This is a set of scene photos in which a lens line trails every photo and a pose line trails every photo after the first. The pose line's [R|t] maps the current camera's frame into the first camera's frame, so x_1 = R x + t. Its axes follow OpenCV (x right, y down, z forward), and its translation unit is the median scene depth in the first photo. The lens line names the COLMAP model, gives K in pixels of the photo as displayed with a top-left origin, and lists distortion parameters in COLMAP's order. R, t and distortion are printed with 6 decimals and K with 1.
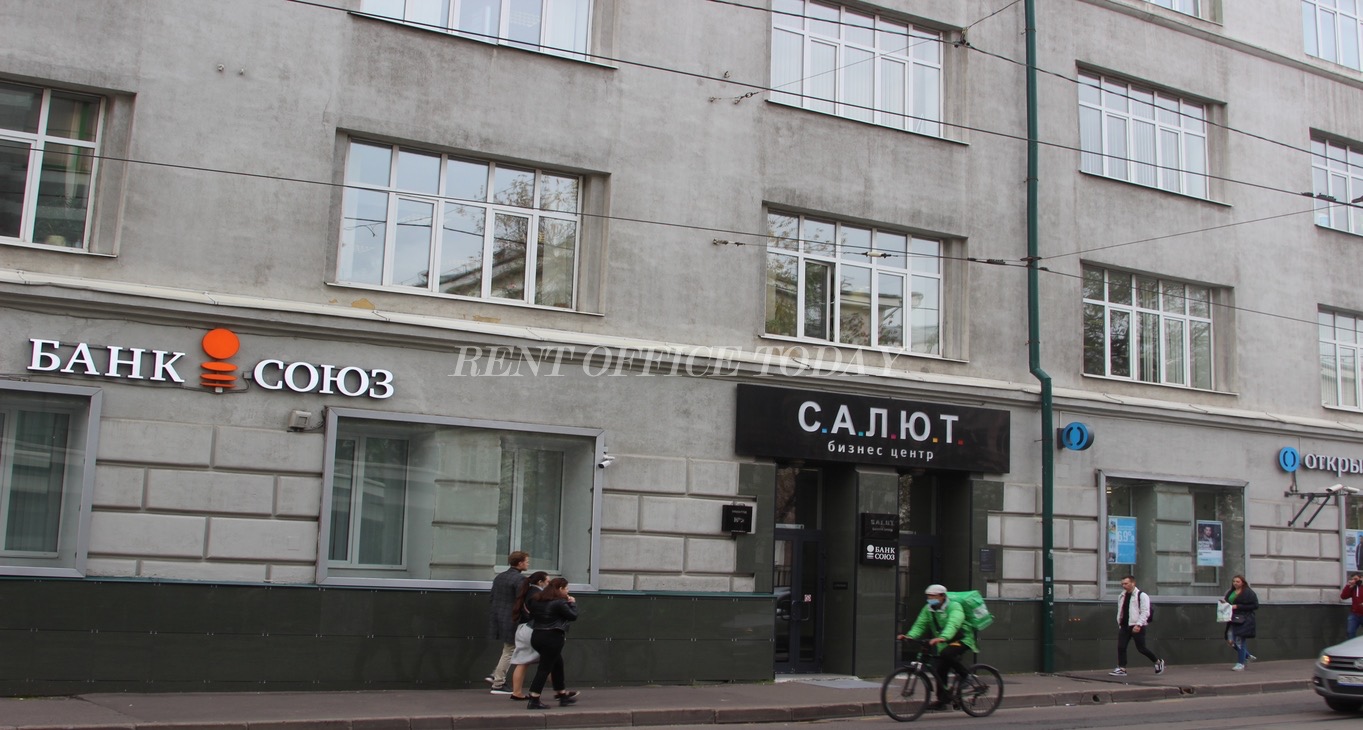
lens RADIAL K [[1501.7, 0, 682.5], [0, 1501.7, 303.4], [0, 0, 1]] dist [-0.084332, -0.002837]
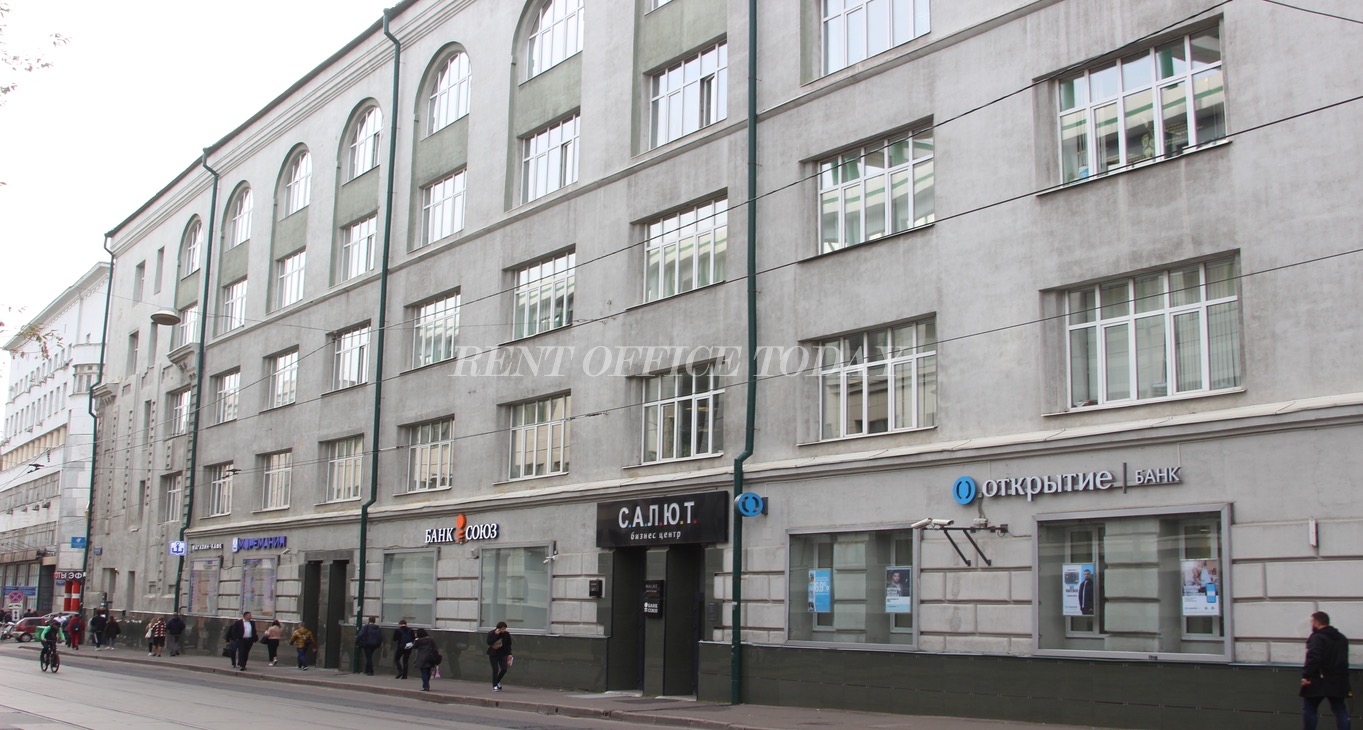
lens RADIAL K [[1602.2, 0, 680.0], [0, 1602.2, 342.8], [0, 0, 1]] dist [-0.154721, 0.037572]
pose [[0.043462, -0.202229, -0.978373, 1.434274], [0.145789, 0.970100, -0.194042, 0.191070], [0.988361, -0.134203, 0.071645, 0.826462]]
